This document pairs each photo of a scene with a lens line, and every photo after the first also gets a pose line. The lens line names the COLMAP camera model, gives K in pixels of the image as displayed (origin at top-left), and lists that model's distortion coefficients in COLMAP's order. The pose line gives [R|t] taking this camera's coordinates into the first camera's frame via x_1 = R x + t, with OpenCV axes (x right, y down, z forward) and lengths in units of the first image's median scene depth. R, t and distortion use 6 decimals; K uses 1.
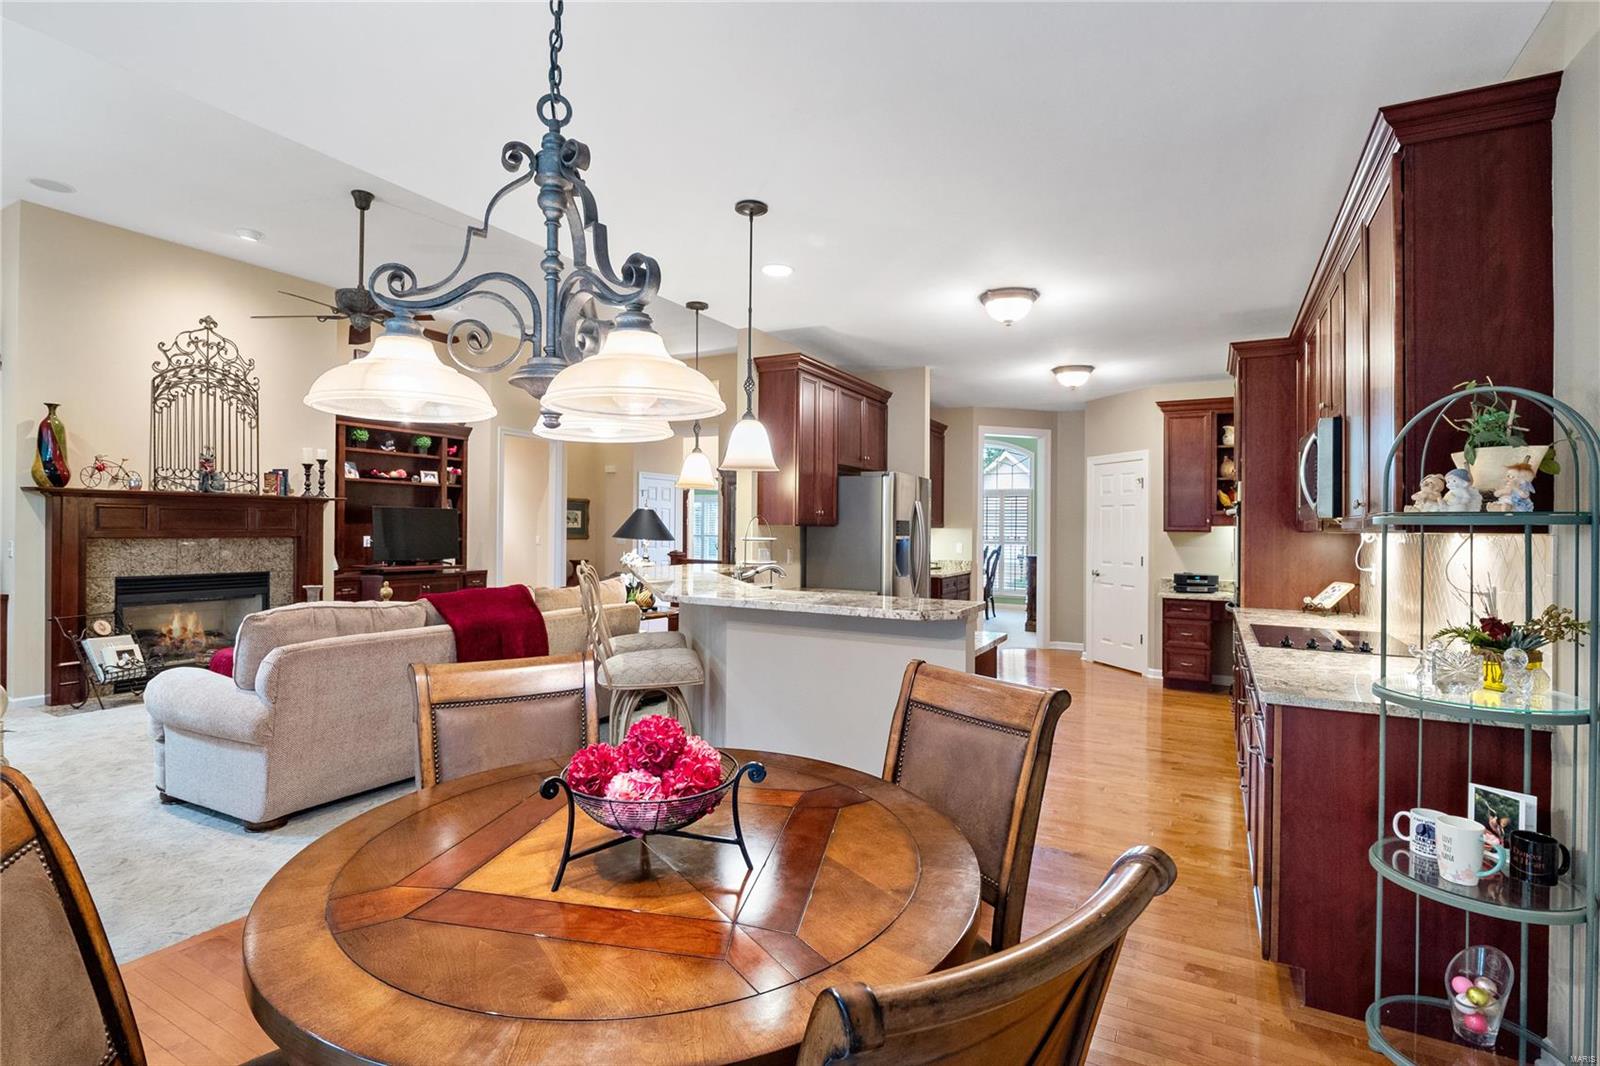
lens RADIAL K [[752.4, 0, 795.5], [0, 752.4, 517.6], [0, 0, 1]] dist [-0.004676, -0.001336]
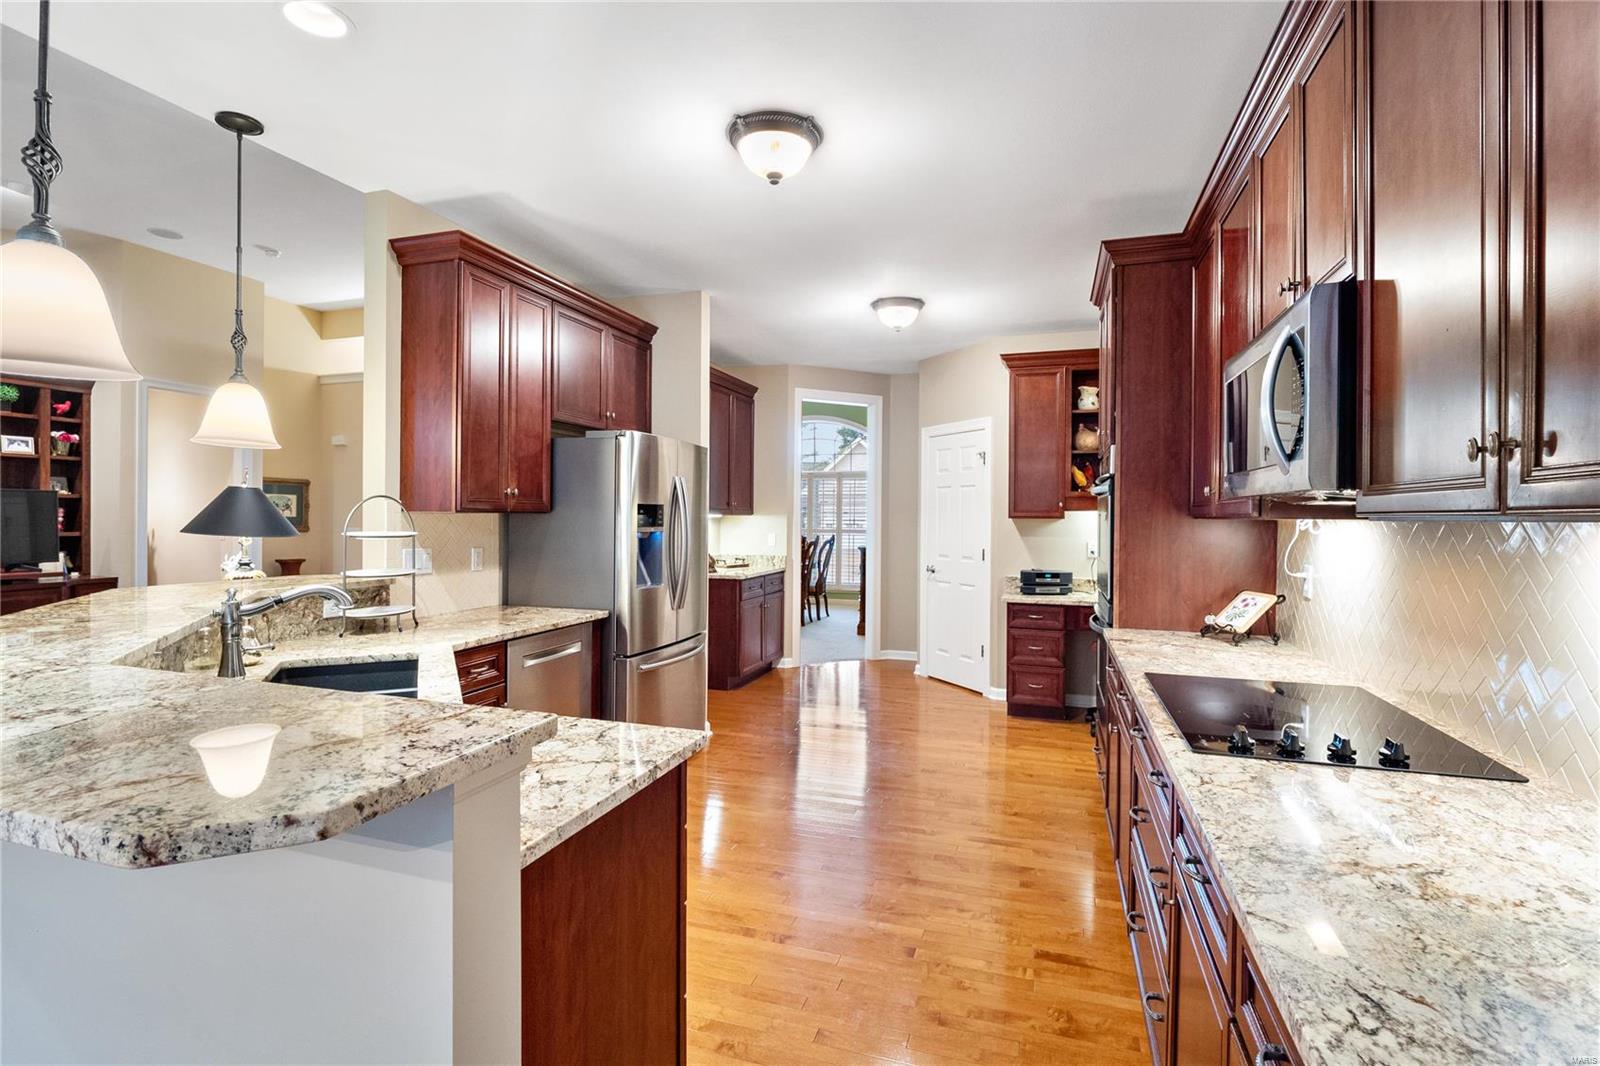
lens RADIAL K [[752.4, 0, 795.5], [0, 752.4, 517.6], [0, 0, 1]] dist [-0.004676, -0.001336]
pose [[0.983752, -0.004883, 0.179466, 0.128637], [0.001935, 0.999860, 0.016597, 0.004370], [-0.179522, -0.015980, 0.983624, 0.265141]]
